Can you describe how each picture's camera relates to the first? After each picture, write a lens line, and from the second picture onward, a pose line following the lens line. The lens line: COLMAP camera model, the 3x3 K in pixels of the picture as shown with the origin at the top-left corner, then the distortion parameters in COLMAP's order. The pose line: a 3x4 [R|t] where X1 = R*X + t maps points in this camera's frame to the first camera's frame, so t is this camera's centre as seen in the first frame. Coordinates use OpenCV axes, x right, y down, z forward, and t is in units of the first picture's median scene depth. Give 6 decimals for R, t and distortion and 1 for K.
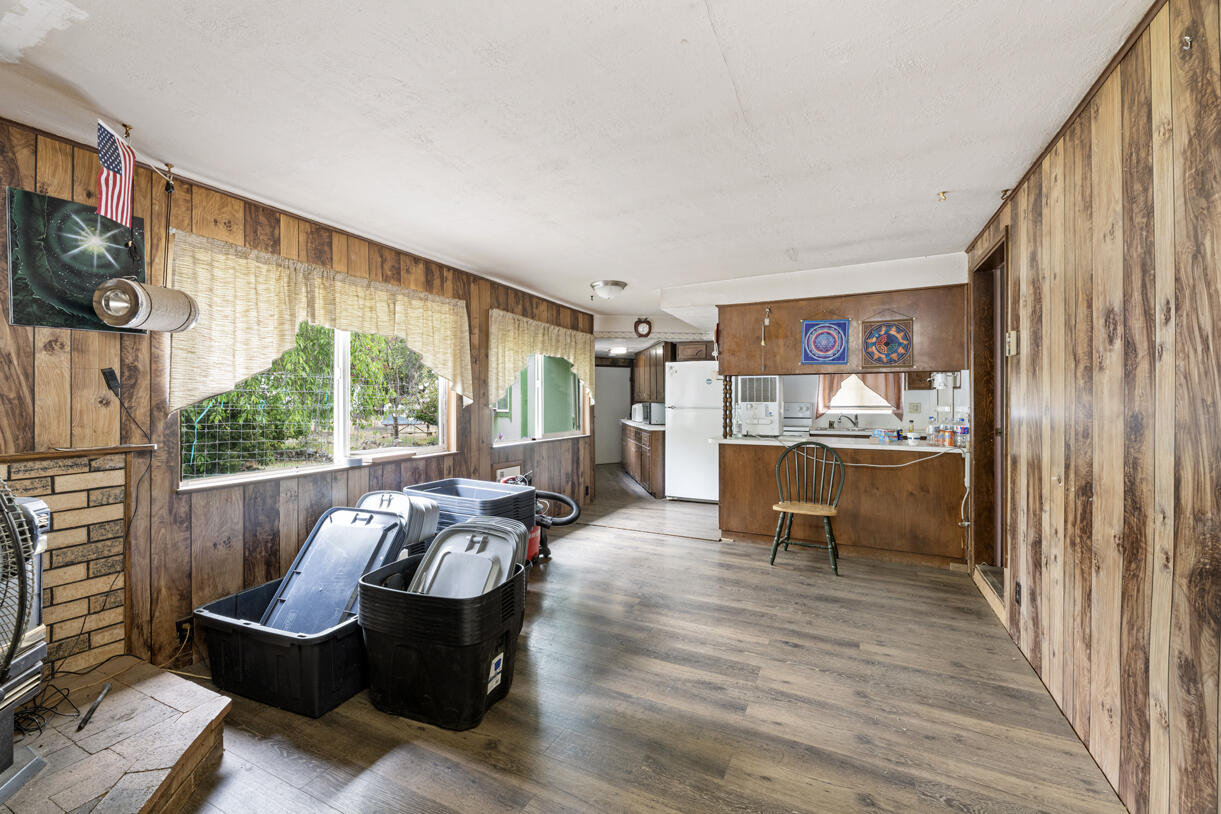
lens RADIAL K [[496.3, 0, 609.8], [0, 496.3, 399.4], [0, 0, 1]] dist [-0.000314, -0.000850]
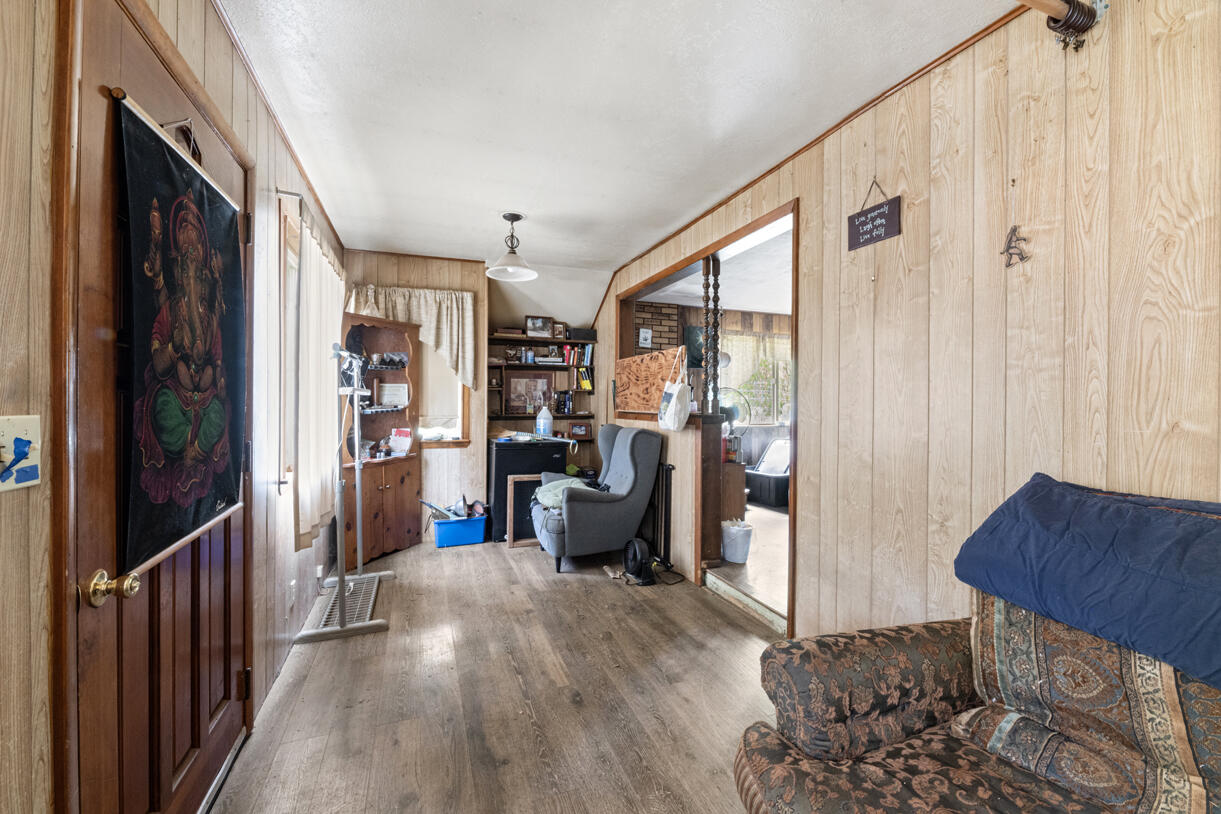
lens RADIAL K [[496.3, 0, 610.9], [0, 496.3, 401.2], [0, 0, 1]] dist [-0.000314, -0.000850]
pose [[0.725754, 0.005062, -0.687936, 0.491196], [-0.003987, 0.999987, 0.003151, 0.041164], [0.687943, 0.000456, 0.725765, -1.231076]]
